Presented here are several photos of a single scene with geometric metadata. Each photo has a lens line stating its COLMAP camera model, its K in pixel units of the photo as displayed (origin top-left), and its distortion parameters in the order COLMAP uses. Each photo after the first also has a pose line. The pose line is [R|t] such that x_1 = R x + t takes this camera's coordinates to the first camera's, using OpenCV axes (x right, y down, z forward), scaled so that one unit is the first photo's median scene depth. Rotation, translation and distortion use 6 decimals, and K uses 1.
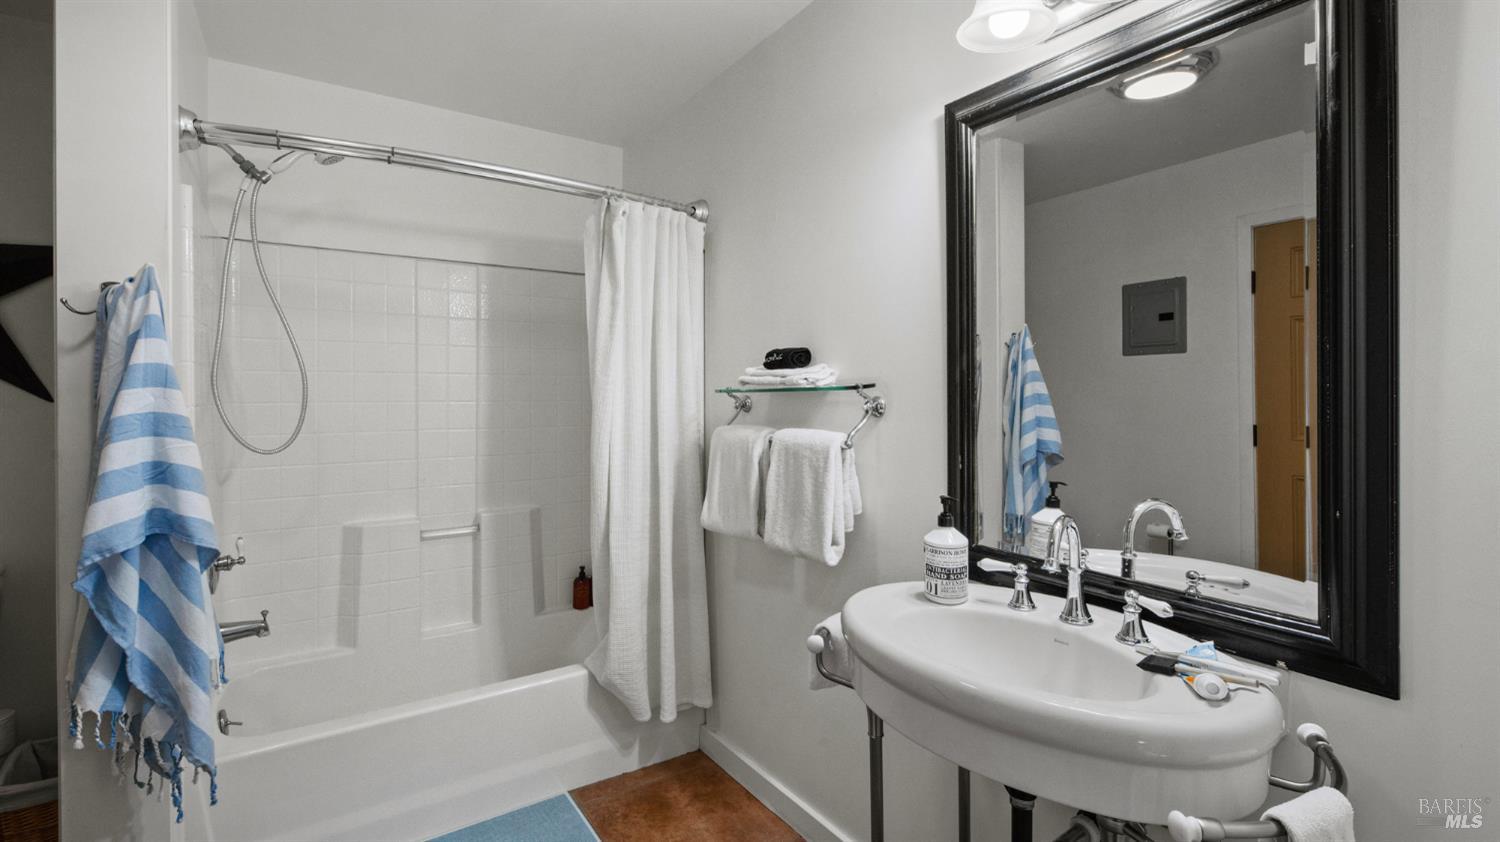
lens RADIAL K [[673.5, 0, 747.9], [0, 673.5, 400.5], [0, 0, 1]] dist [0.004069, 0.000215]
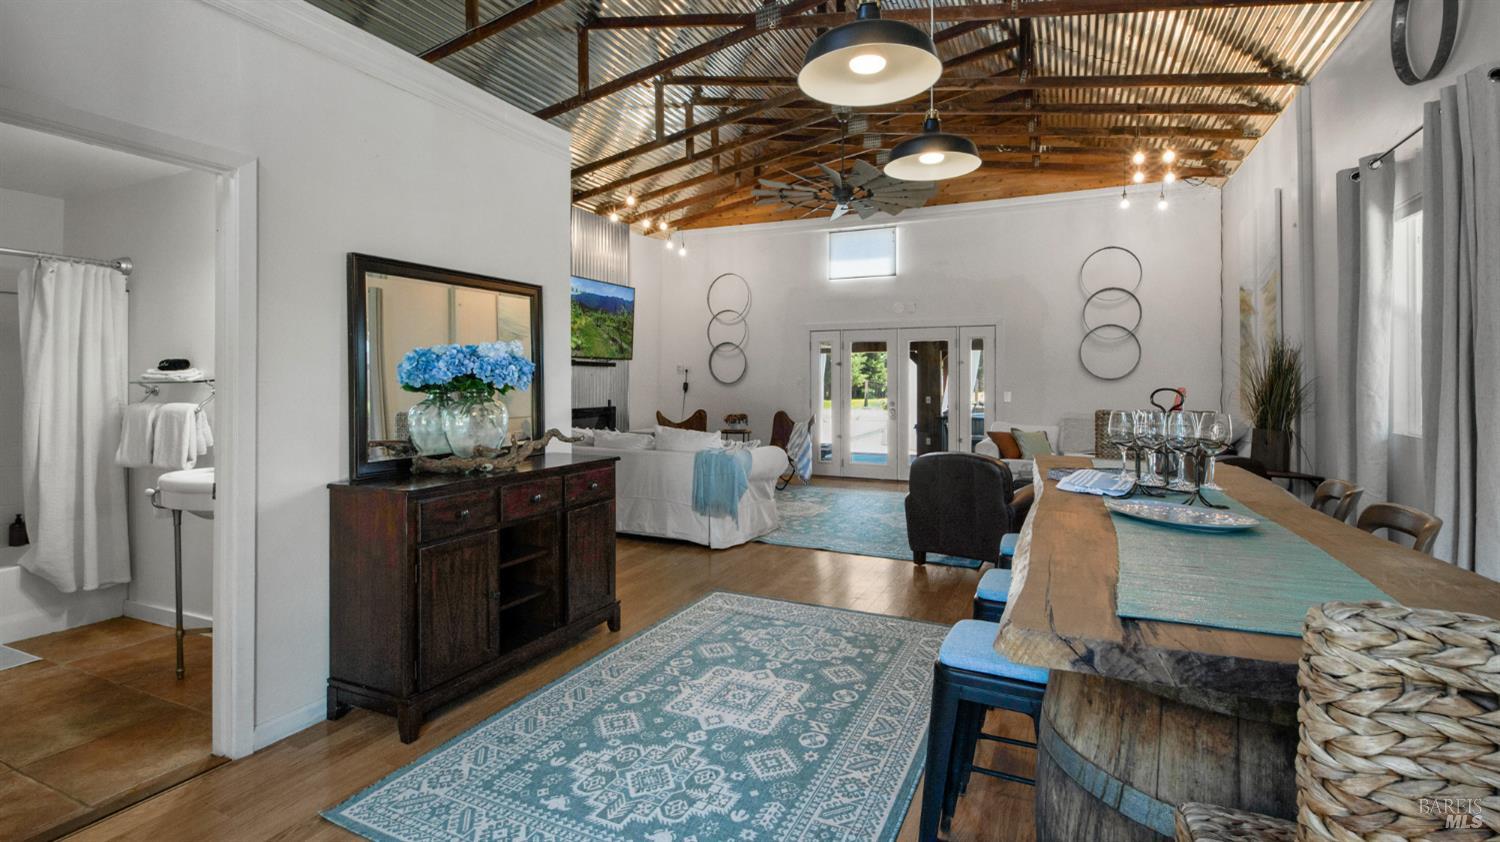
lens RADIAL K [[701.0, 0, 751.7], [0, 701.0, 370.9], [0, 0, 1]] dist [0.000764, -0.000105]
pose [[0.852519, 0.000437, 0.522696, 0.350300], [0.006512, 0.999913, -0.011458, -0.012936], [-0.522655, 0.013172, 0.852442, -1.246599]]
